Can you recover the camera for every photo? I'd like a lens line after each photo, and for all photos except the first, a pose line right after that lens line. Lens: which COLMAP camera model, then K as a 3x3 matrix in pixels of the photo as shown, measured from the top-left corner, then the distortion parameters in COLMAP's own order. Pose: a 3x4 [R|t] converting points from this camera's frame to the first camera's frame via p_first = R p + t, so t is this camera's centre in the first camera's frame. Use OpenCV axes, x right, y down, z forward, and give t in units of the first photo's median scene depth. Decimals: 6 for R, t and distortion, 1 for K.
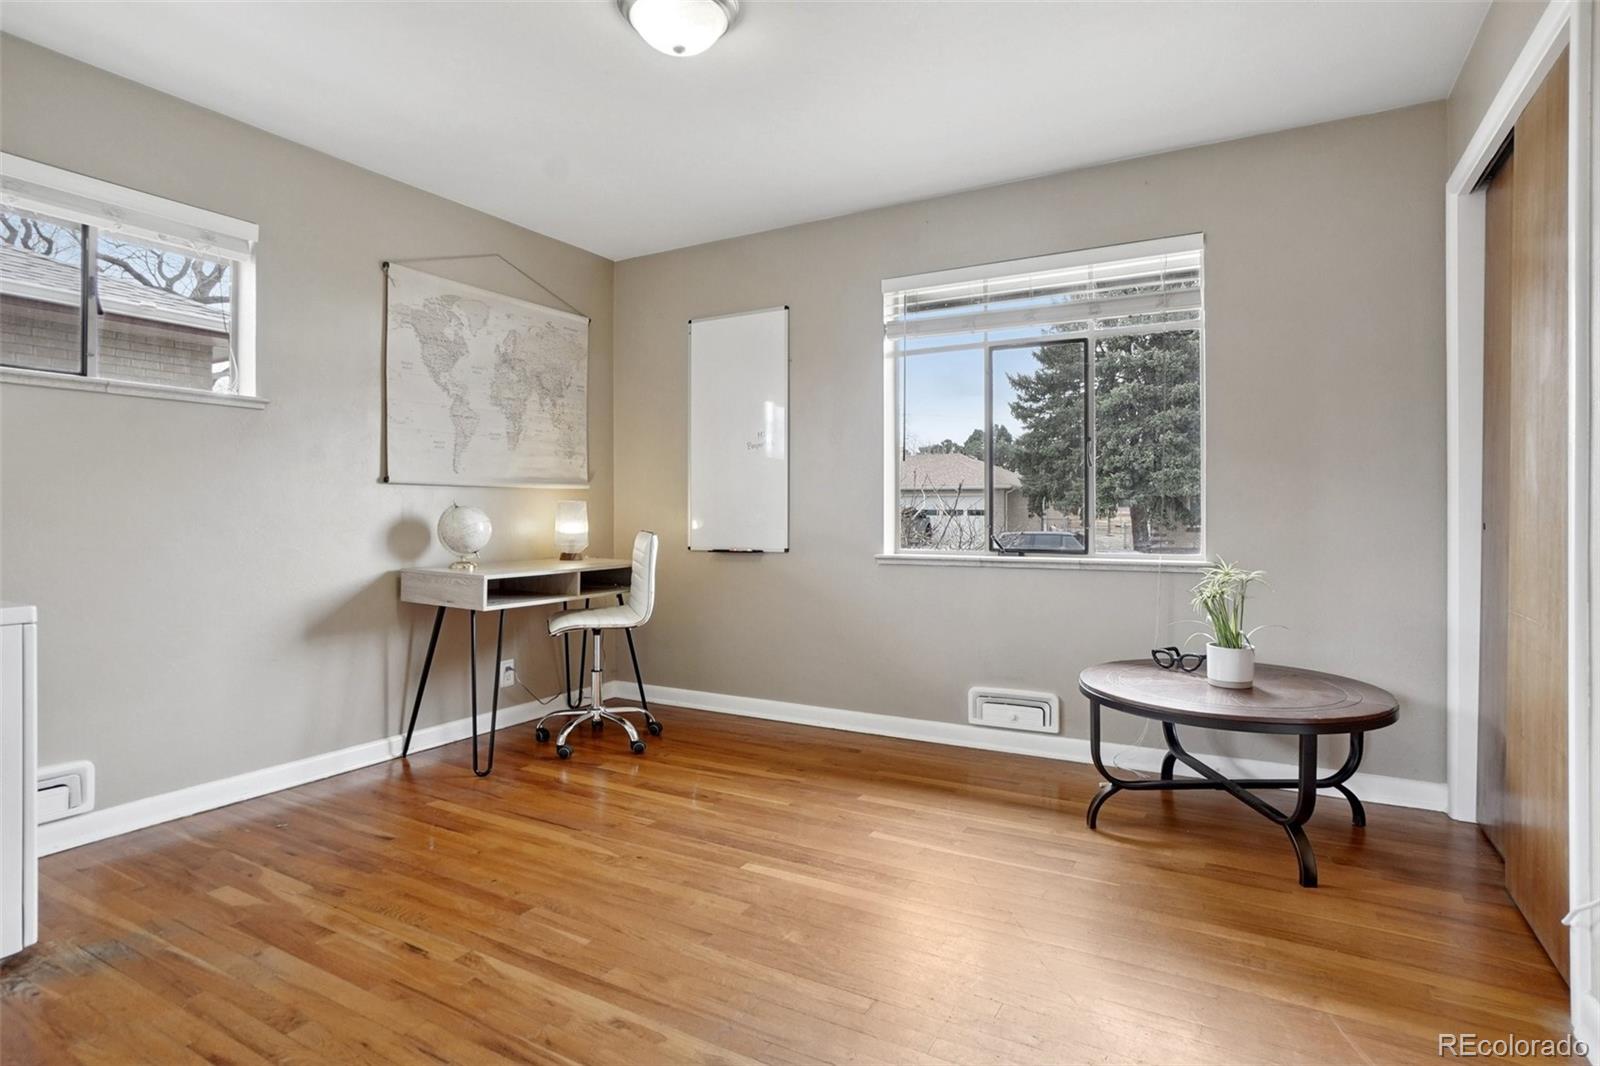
lens RADIAL K [[841.4, 0, 800.0], [0, 841.4, 533.0], [0, 0, 1]] dist [-0.039883, 0.022154]
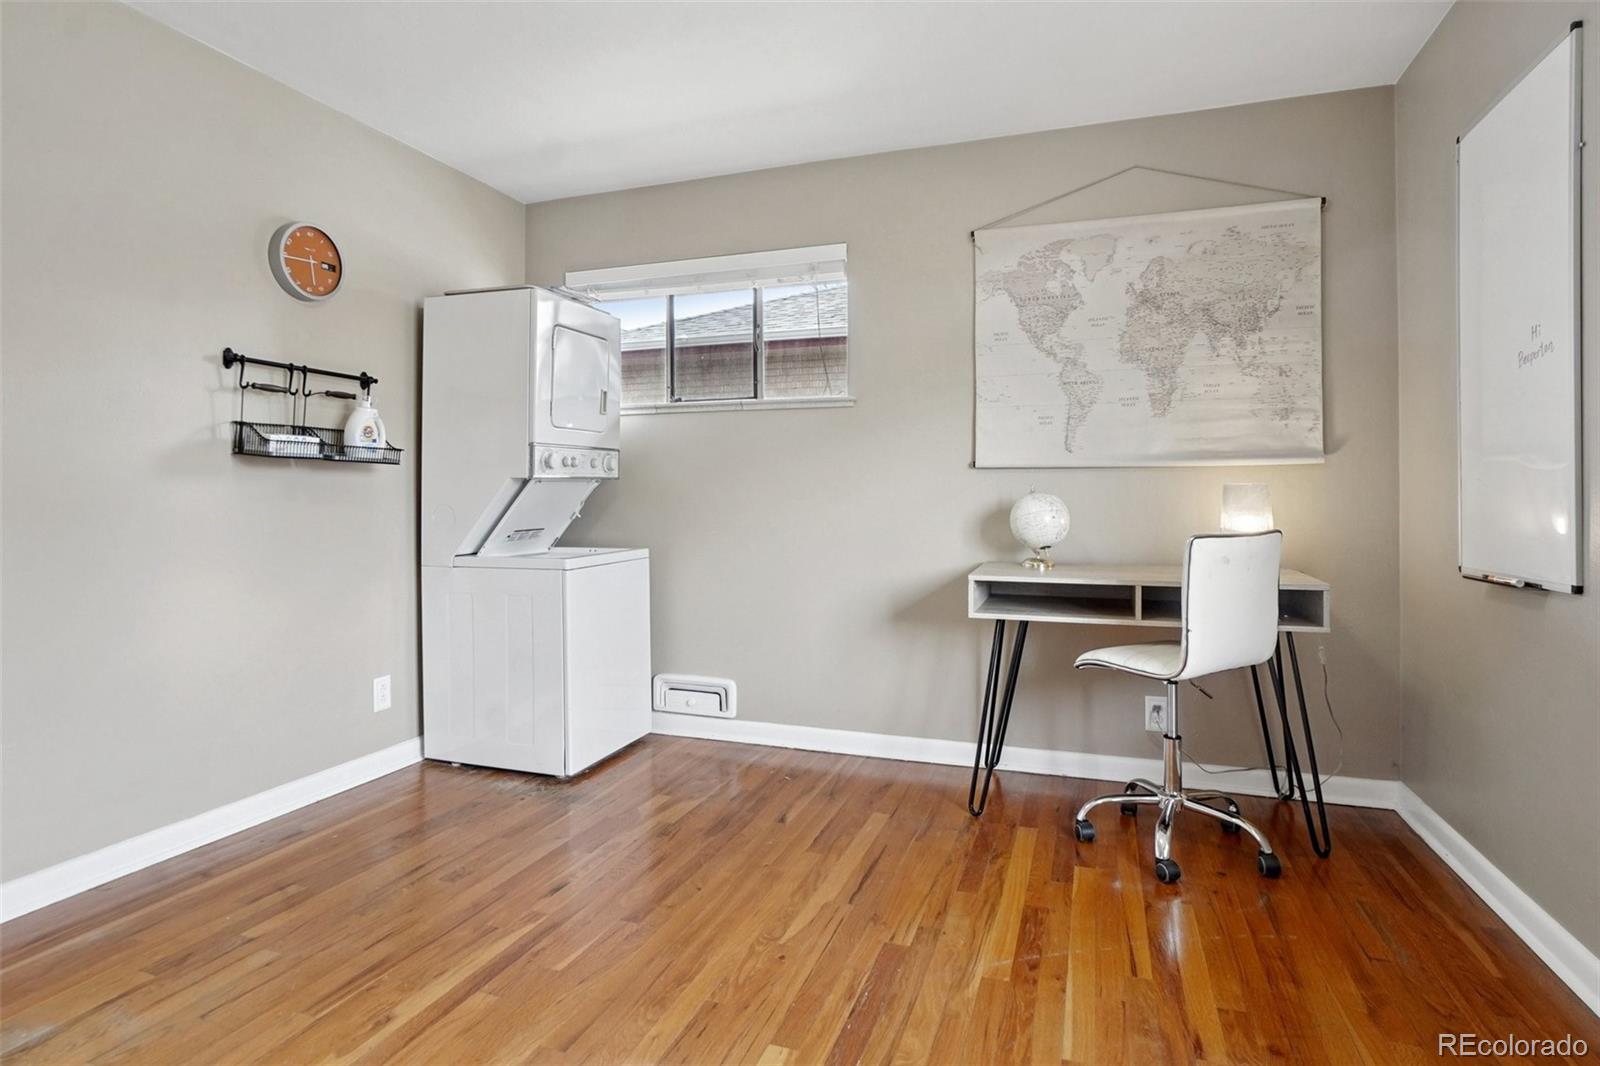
lens RADIAL K [[868.4, 0, 791.0], [0, 868.4, 503.0], [0, 0, 1]] dist [-0.044845, 0.024687]
pose [[0.160143, 0.005956, -0.987076, 0.411865], [-0.024580, 0.999696, 0.002044, -0.017715], [0.986788, 0.023935, 0.160240, 0.627769]]
